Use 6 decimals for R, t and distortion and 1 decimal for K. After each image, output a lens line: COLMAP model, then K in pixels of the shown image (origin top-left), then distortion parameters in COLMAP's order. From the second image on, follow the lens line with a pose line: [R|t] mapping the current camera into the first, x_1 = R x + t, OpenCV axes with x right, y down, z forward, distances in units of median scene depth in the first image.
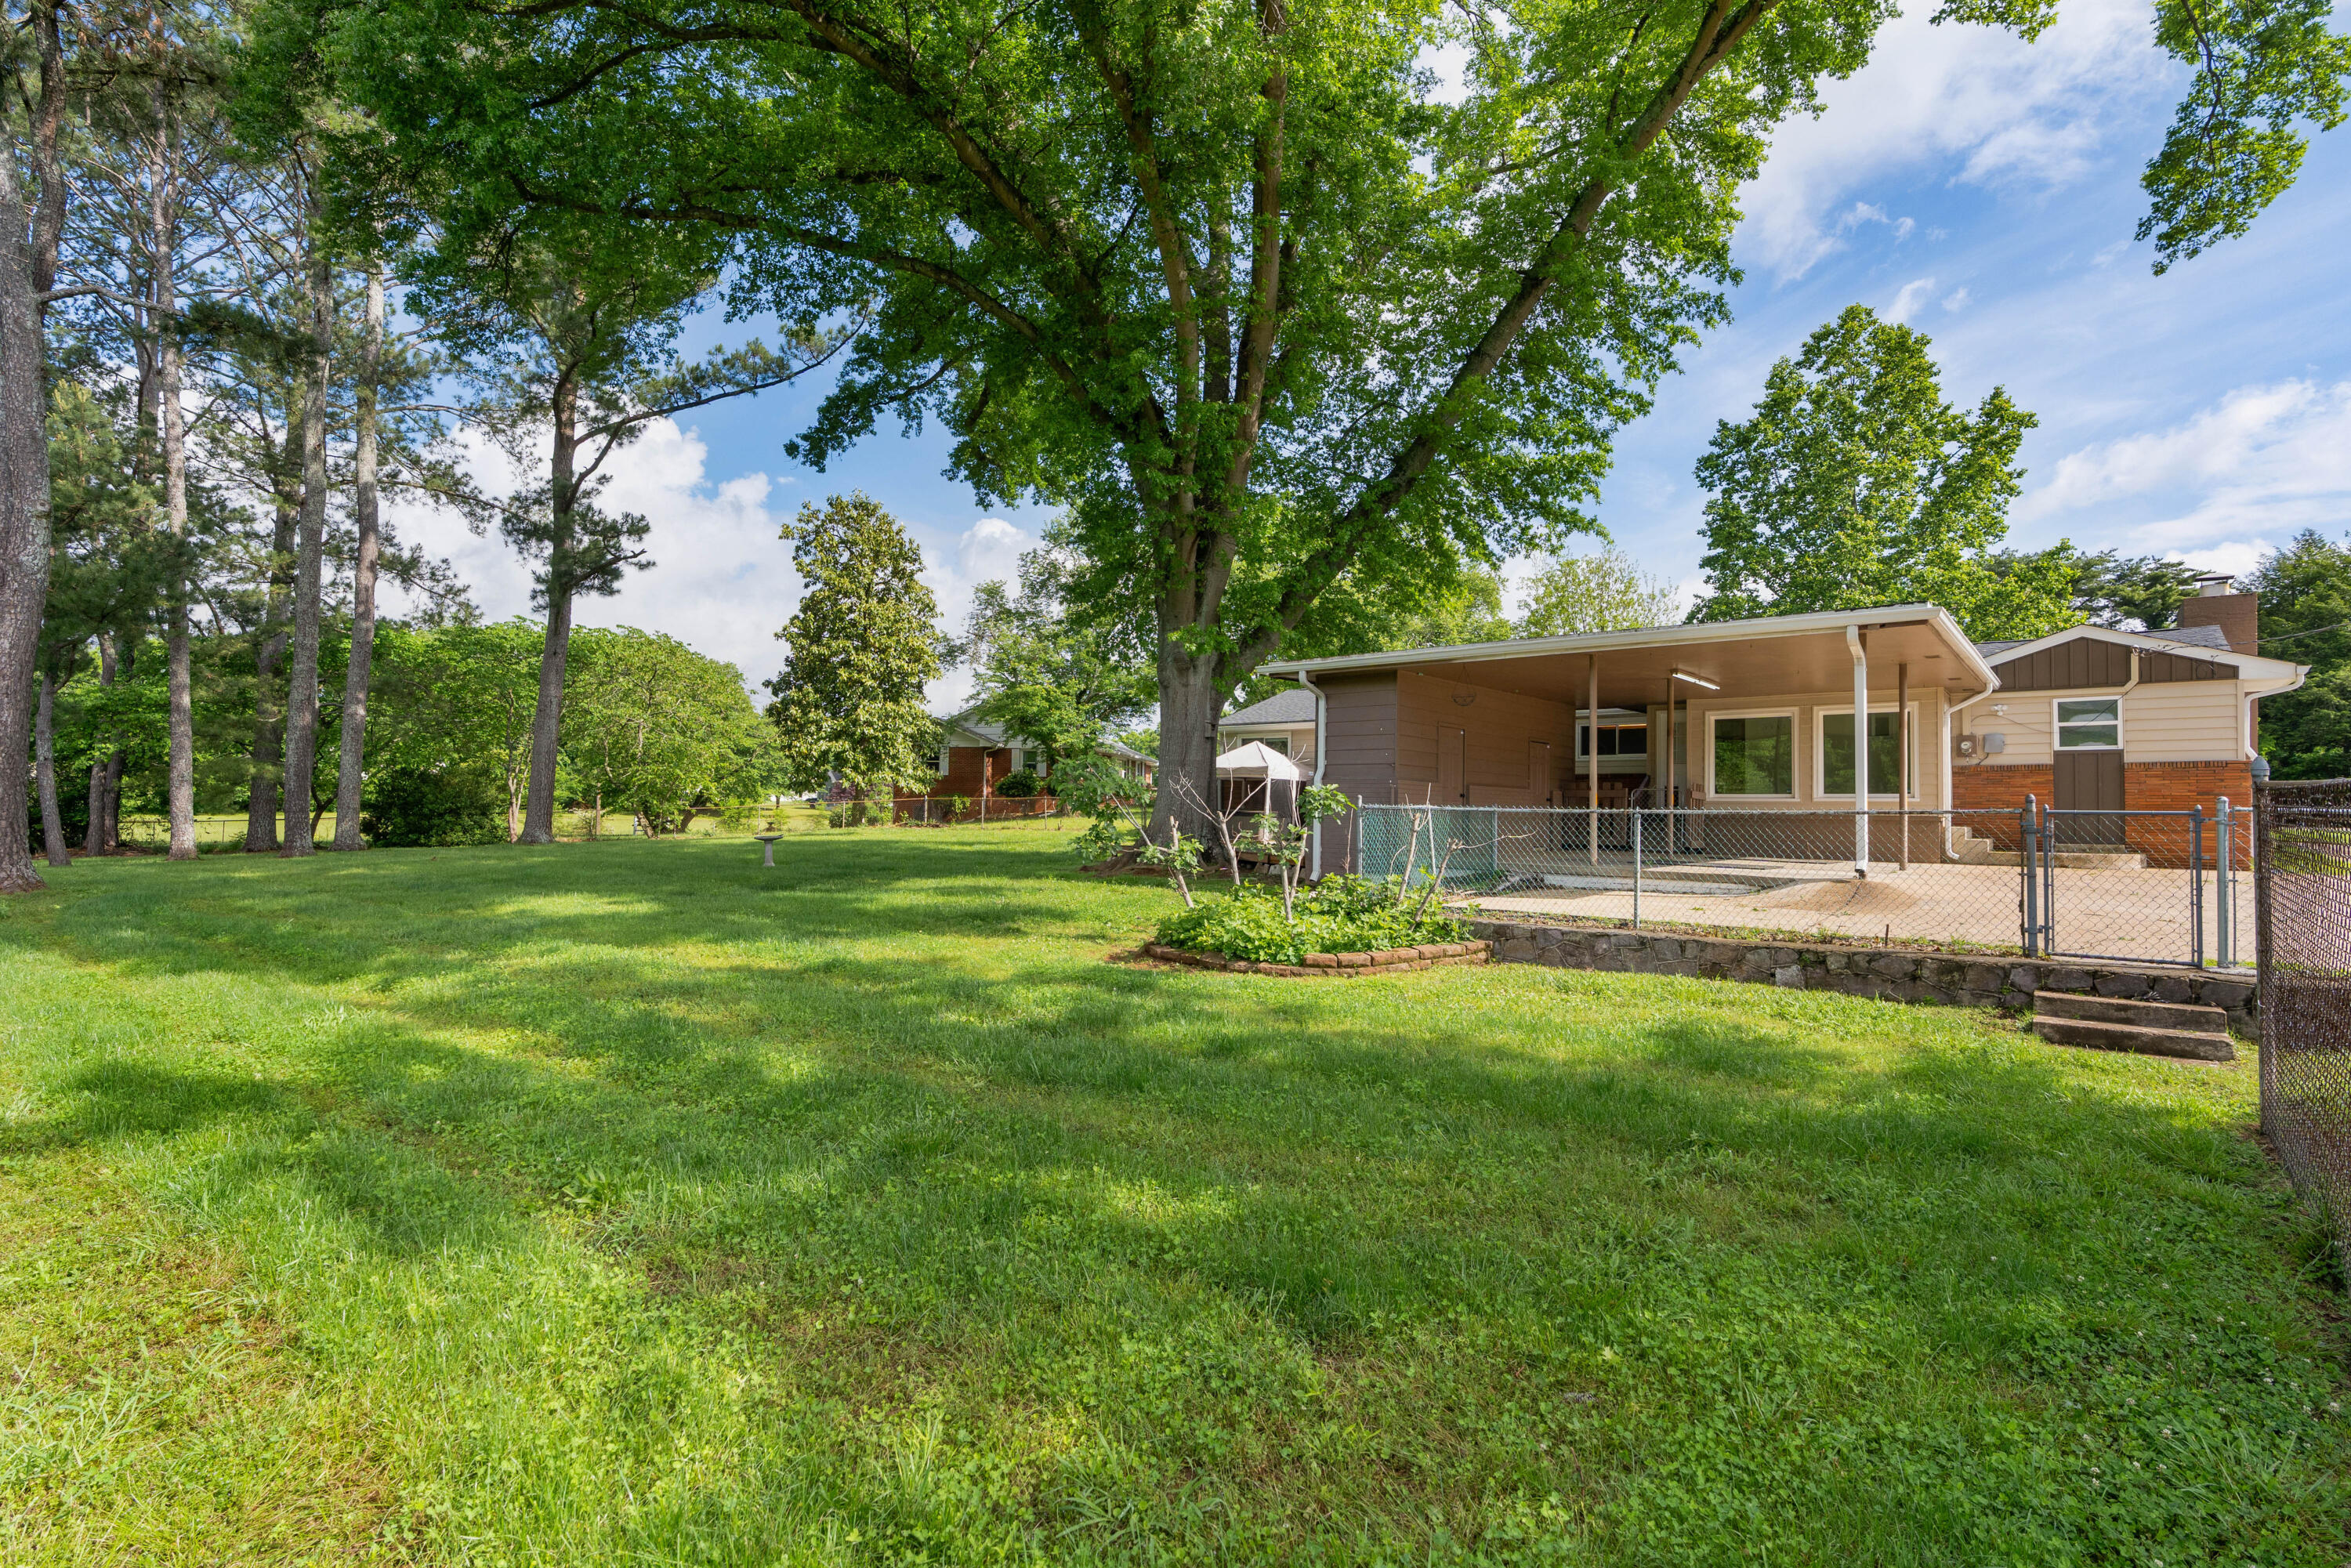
lens RADIAL K [[1080.0, 0, 1175.5], [0, 1080.0, 784.0], [0, 0, 1]] dist [-0.011696, 0.000116]
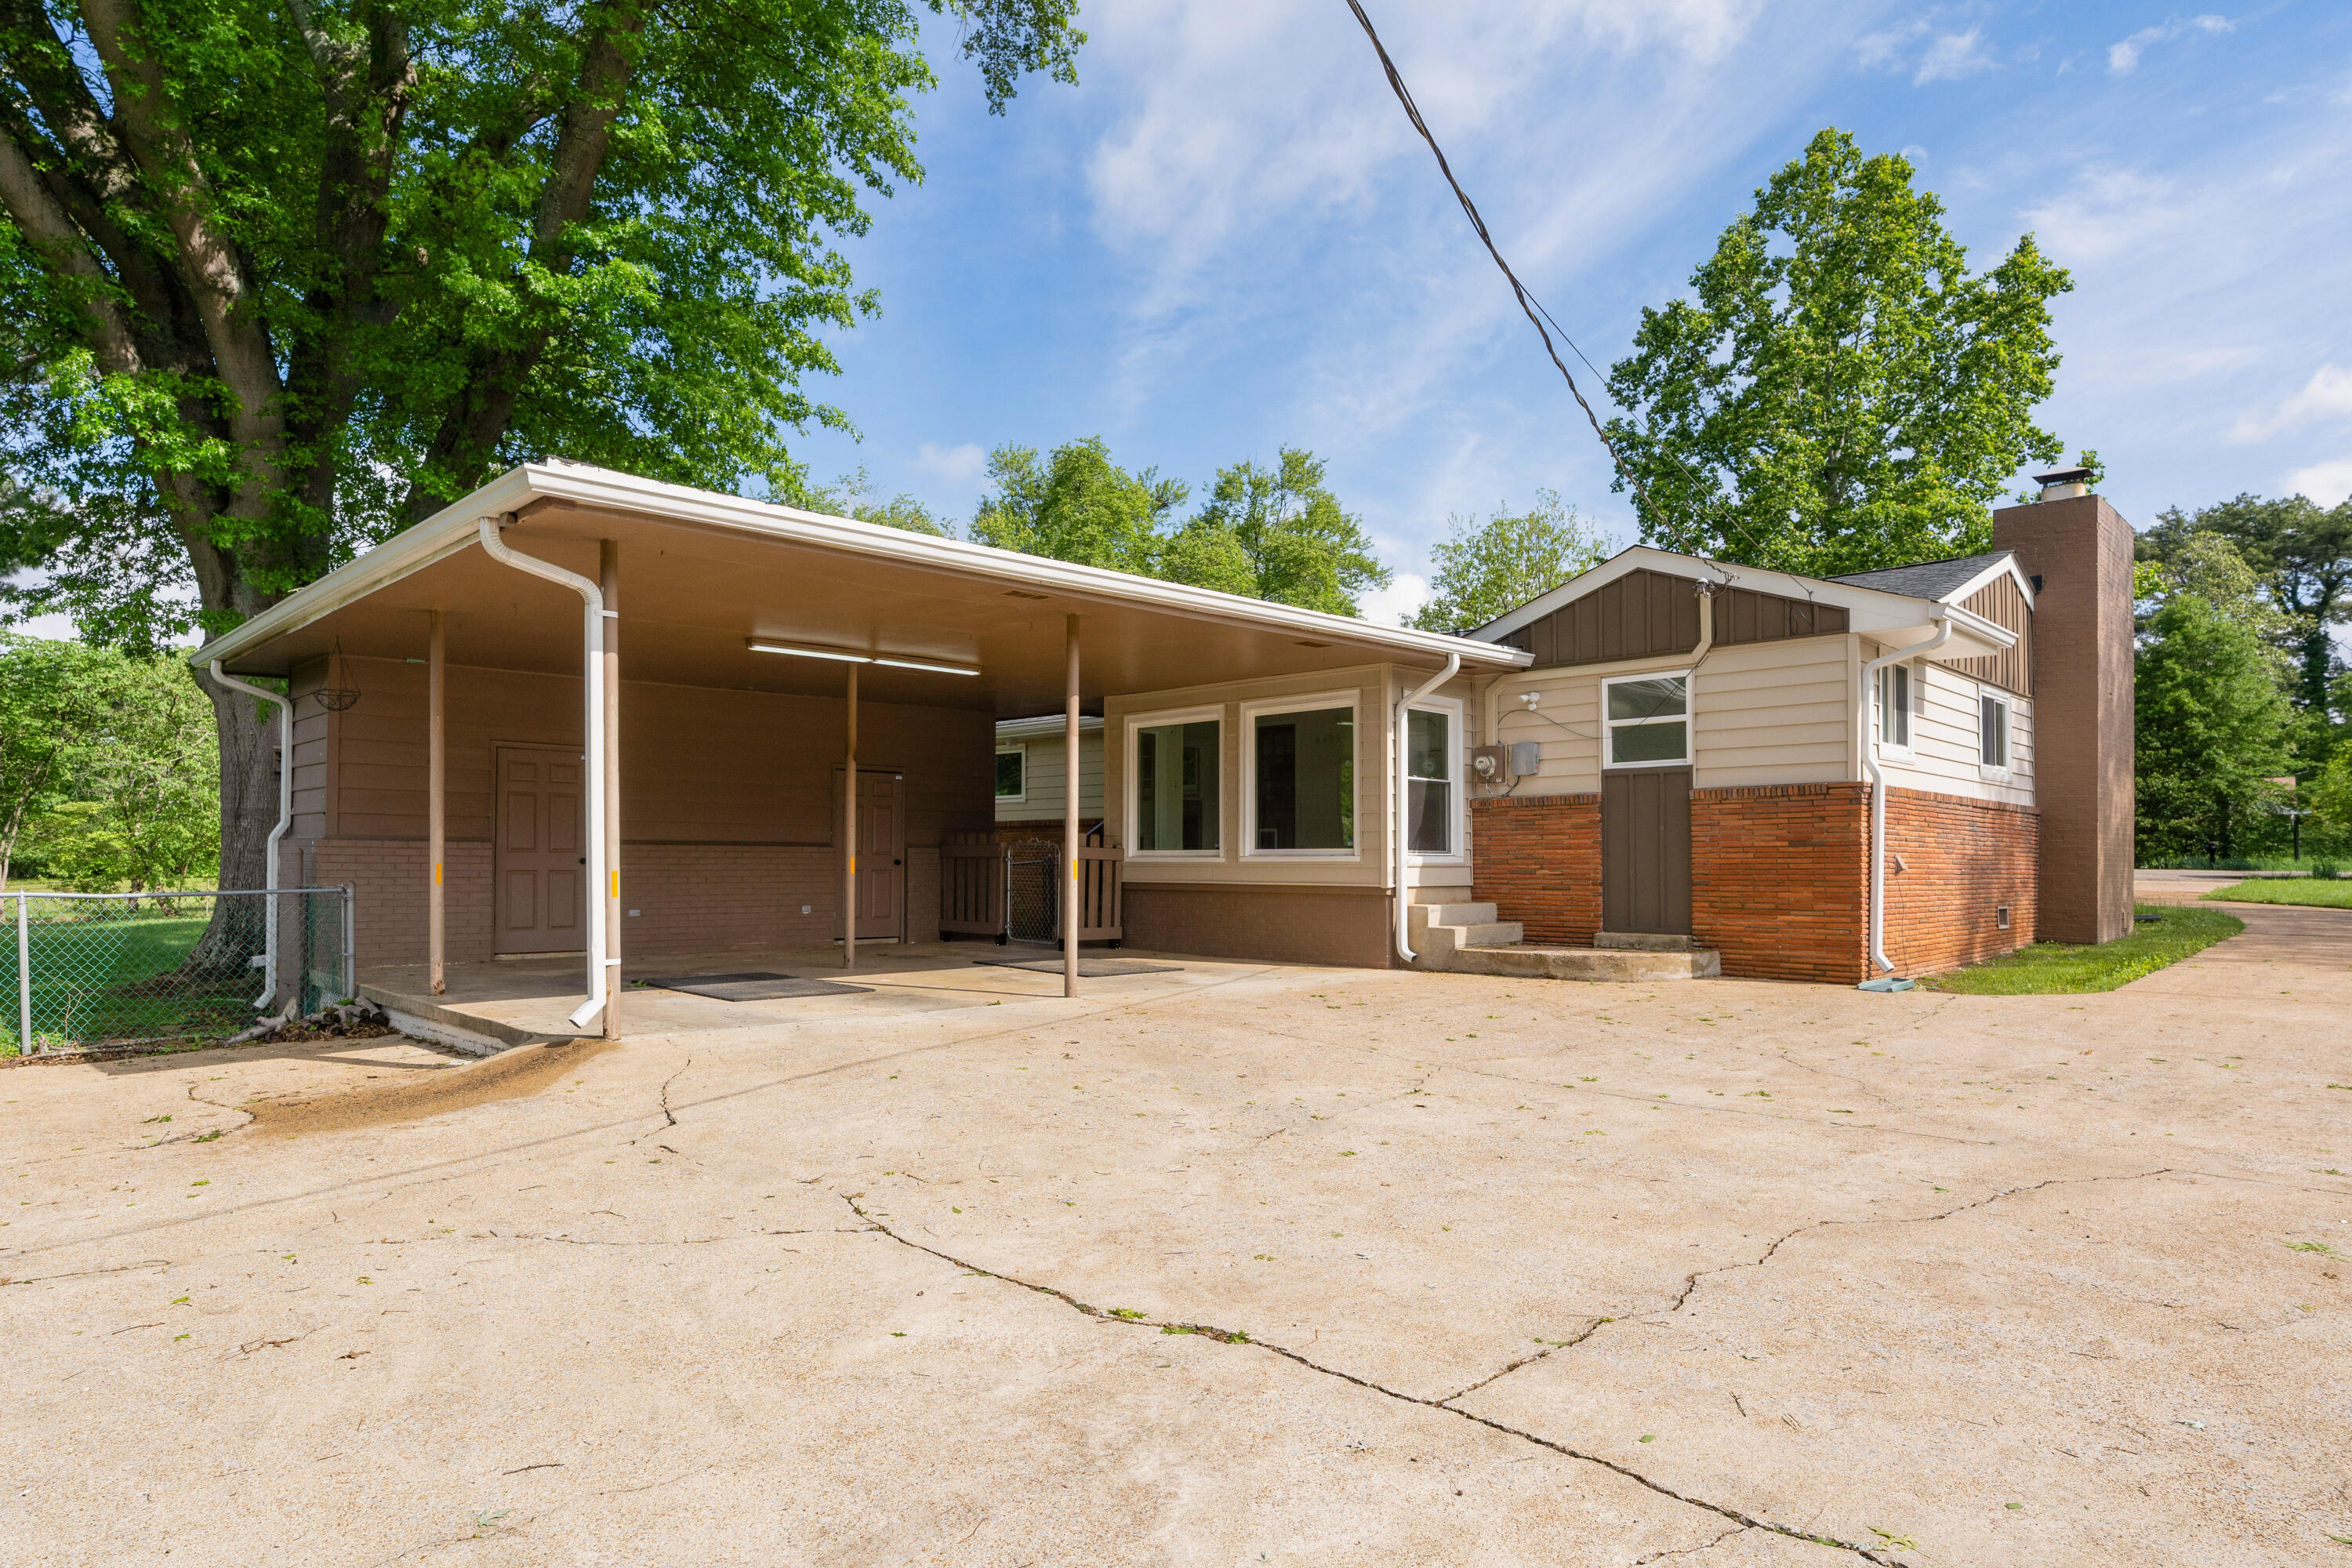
lens RADIAL K [[1340.8, 0, 1176.8], [0, 1340.8, 821.7], [0, 0, 1]] dist [-0.001368, 0.000336]
pose [[0.997709, -0.012174, -0.066549, 0.629622], [0.011716, 0.999905, -0.007261, -0.000948], [0.066631, 0.006464, 0.997757, 0.267383]]
